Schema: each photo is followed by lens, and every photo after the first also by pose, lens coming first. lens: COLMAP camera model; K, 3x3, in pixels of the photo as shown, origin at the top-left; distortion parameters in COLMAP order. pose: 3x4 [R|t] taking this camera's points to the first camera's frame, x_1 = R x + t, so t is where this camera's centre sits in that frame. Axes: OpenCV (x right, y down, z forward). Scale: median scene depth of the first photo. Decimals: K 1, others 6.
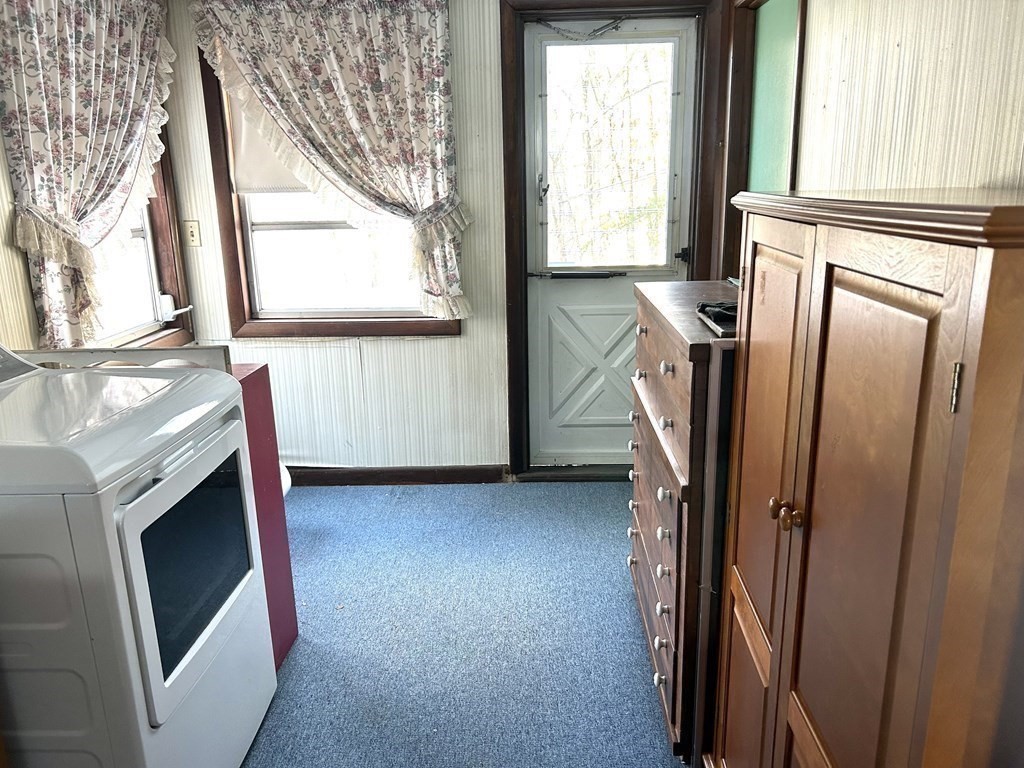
lens RADIAL K [[788.1, 0, 526.9], [0, 788.1, 384.5], [0, 0, 1]] dist [0.038189, -0.042090]
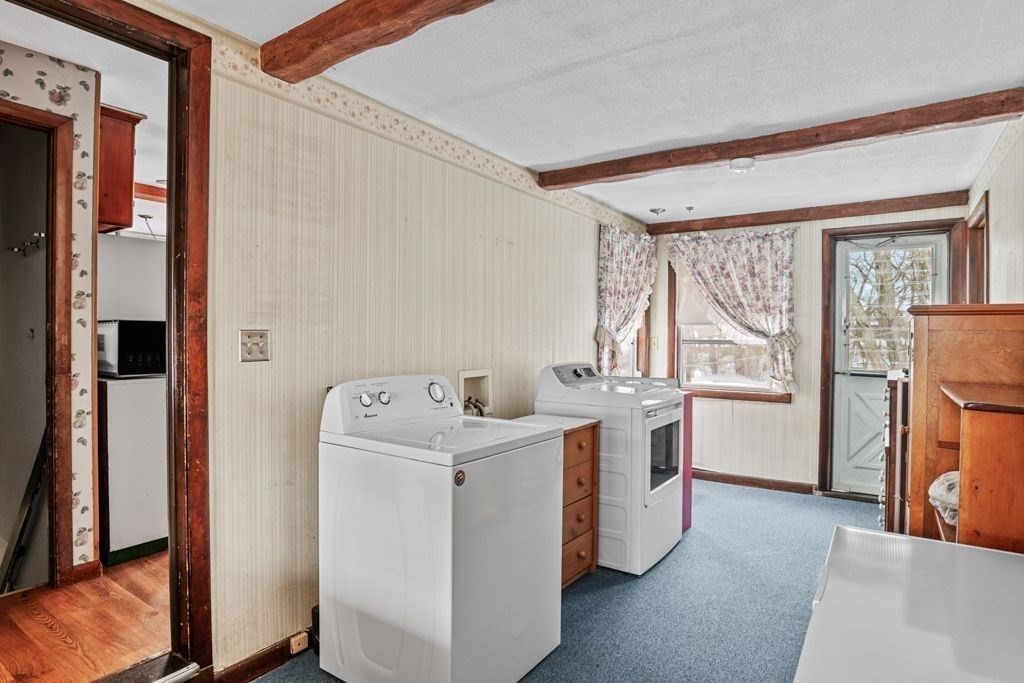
lens RADIAL K [[547.2, 0, 524.0], [0, 547.2, 332.2], [0, 0, 1]] dist [-0.054999, 0.026008]
pose [[0.837534, 0.026267, -0.545754, 0.079056], [-0.162726, 0.965509, -0.203257, 0.139014], [0.521591, 0.259043, 0.812921, -0.384875]]
